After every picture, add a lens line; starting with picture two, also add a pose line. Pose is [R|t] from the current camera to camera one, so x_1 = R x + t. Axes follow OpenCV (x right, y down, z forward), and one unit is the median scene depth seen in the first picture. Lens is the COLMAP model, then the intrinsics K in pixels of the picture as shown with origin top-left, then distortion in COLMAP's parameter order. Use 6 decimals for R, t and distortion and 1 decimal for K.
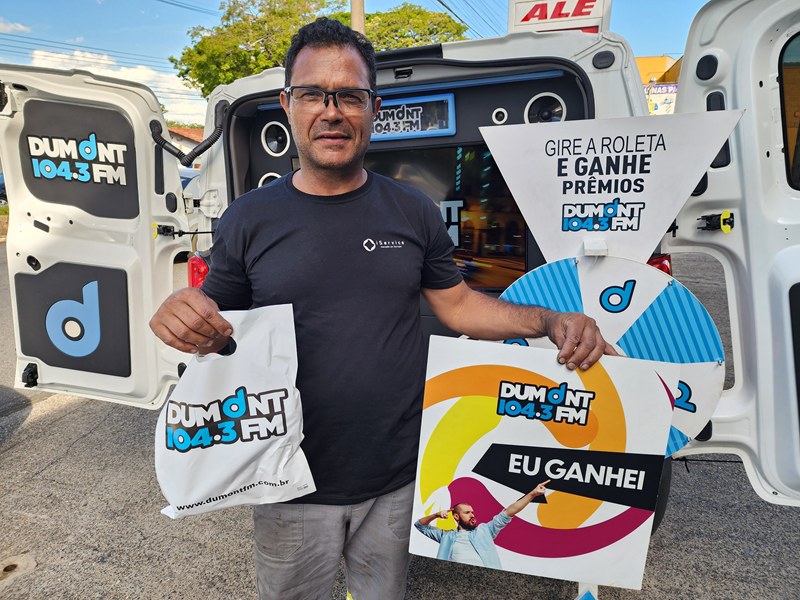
lens RADIAL K [[532.5, 0, 401.9], [0, 532.5, 296.1], [0, 0, 1]] dist [0.059308, -0.054430]
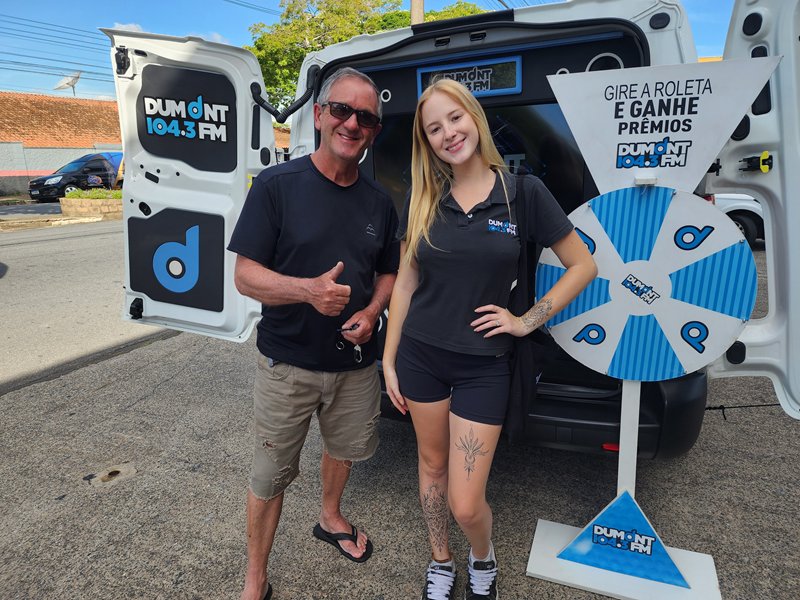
lens RADIAL K [[532.5, 0, 407.7], [0, 532.5, 302.7], [0, 0, 1]] dist [0.059308, -0.054430]
pose [[0.997116, 0.036895, -0.066317, -0.054744], [-0.036339, 0.999294, 0.009570, 0.159040], [0.066623, -0.007133, 0.997753, -0.166619]]
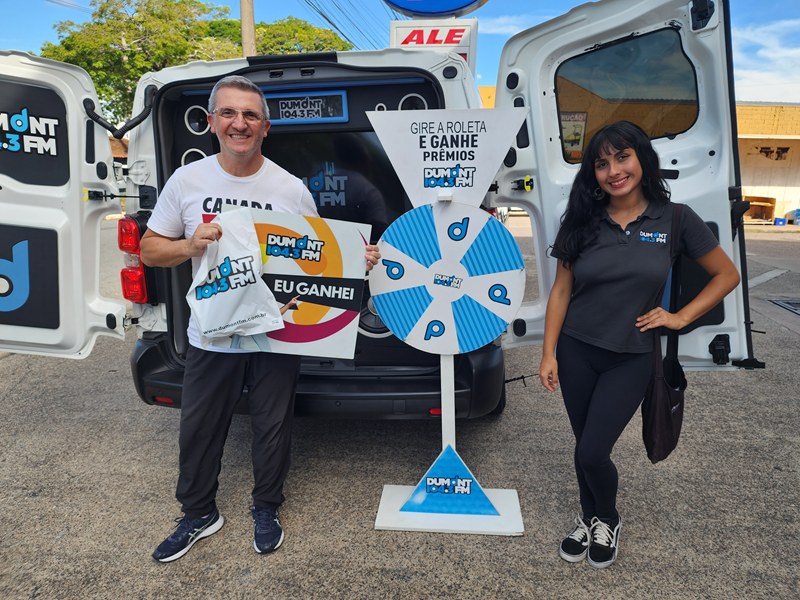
lens RADIAL K [[532.5, 0, 406.4], [0, 532.5, 304.6], [0, 0, 1]] dist [0.059308, -0.054430]
pose [[0.977837, -0.018807, 0.208520, -0.051142], [0.021976, 0.999675, -0.012892, 0.197797], [-0.208209, 0.017188, 0.977933, -0.367428]]
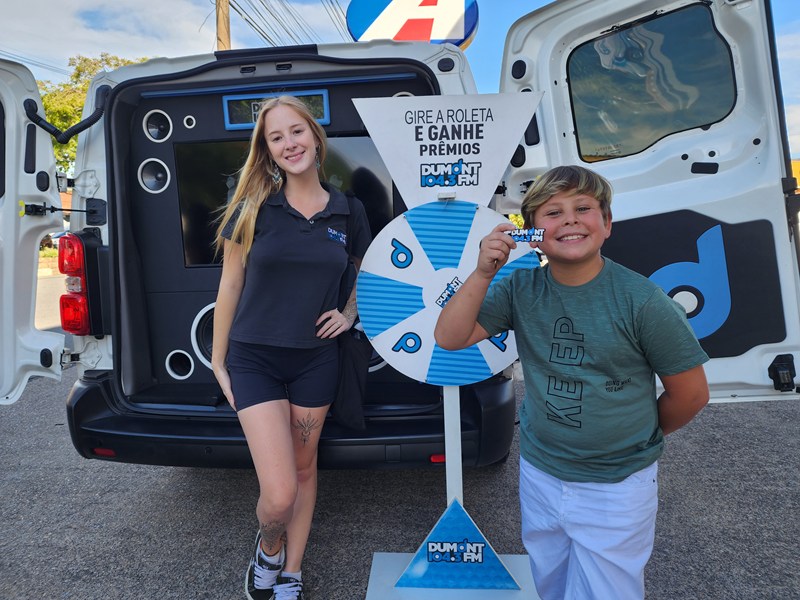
lens RADIAL K [[532.5, 0, 398.2], [0, 532.5, 304.7], [0, 0, 1]] dist [0.059308, -0.054430]
pose [[0.970887, -0.007860, 0.239410, -0.044345], [0.036258, 0.992768, -0.114443, 0.265706], [-0.236779, 0.119791, 0.964150, -0.128488]]
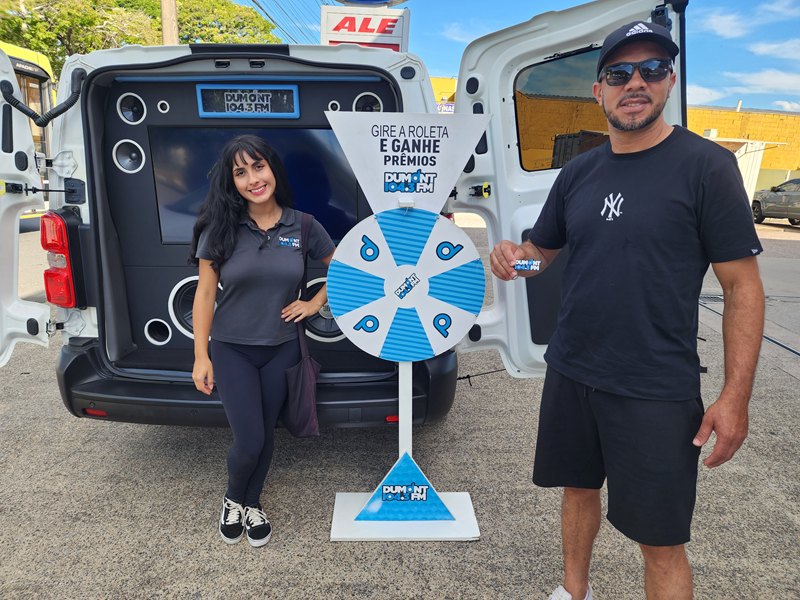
lens RADIAL K [[532.5, 0, 392.5], [0, 532.5, 302.5], [0, 0, 1]] dist [0.059308, -0.054430]
pose [[0.946143, -0.023716, 0.322880, -0.130012], [0.021597, 0.999715, 0.010145, 0.144759], [-0.323029, -0.002626, 0.946385, -0.311637]]
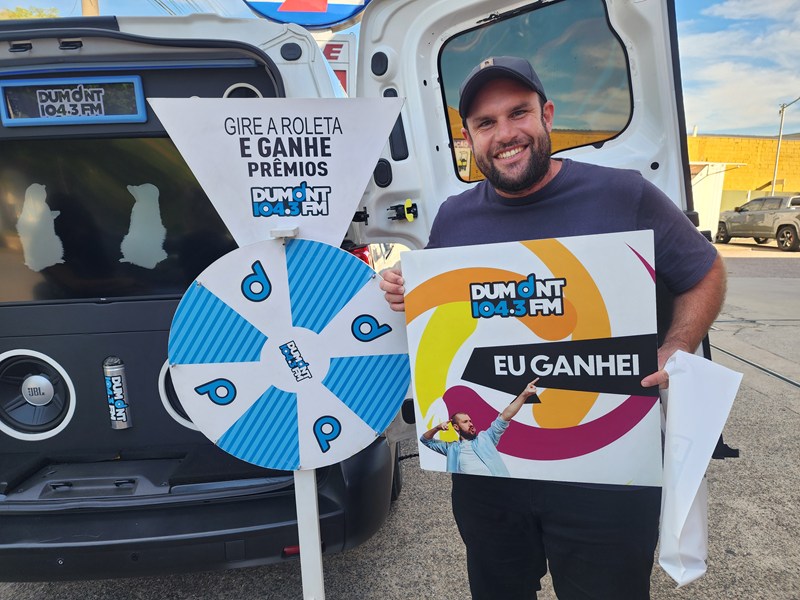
lens RADIAL K [[532.5, 0, 398.4], [0, 532.5, 301.9], [0, 0, 1]] dist [0.059308, -0.054430]
pose [[0.926723, -0.048682, 0.372579, 0.164026], [0.074207, 0.995754, -0.054467, 0.090879], [-0.368346, 0.078123, 0.926401, 0.042247]]
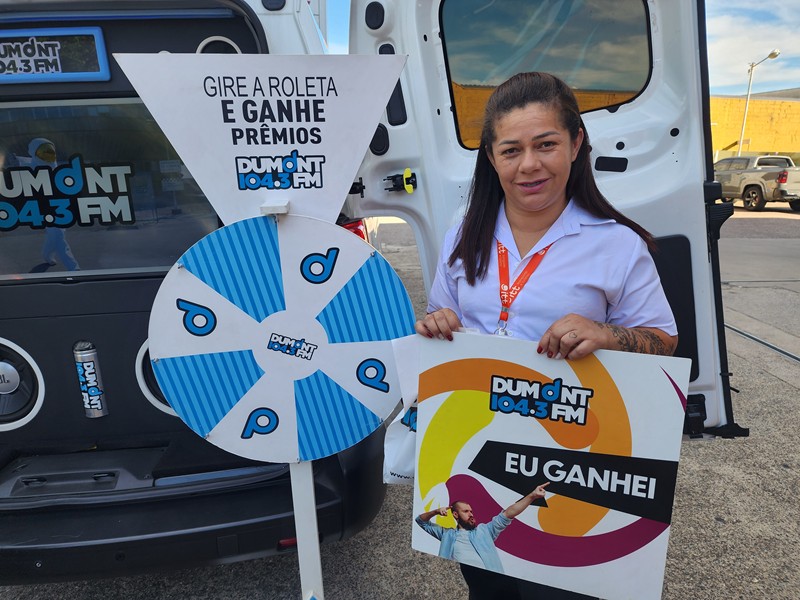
lens RADIAL K [[532.5, 0, 394.4], [0, 532.5, 298.3], [0, 0, 1]] dist [0.059308, -0.054430]
pose [[0.907197, -0.085169, 0.411995, 0.146480], [0.087356, 0.996085, 0.013558, 0.054972], [-0.411537, 0.023690, 0.911085, 0.122031]]
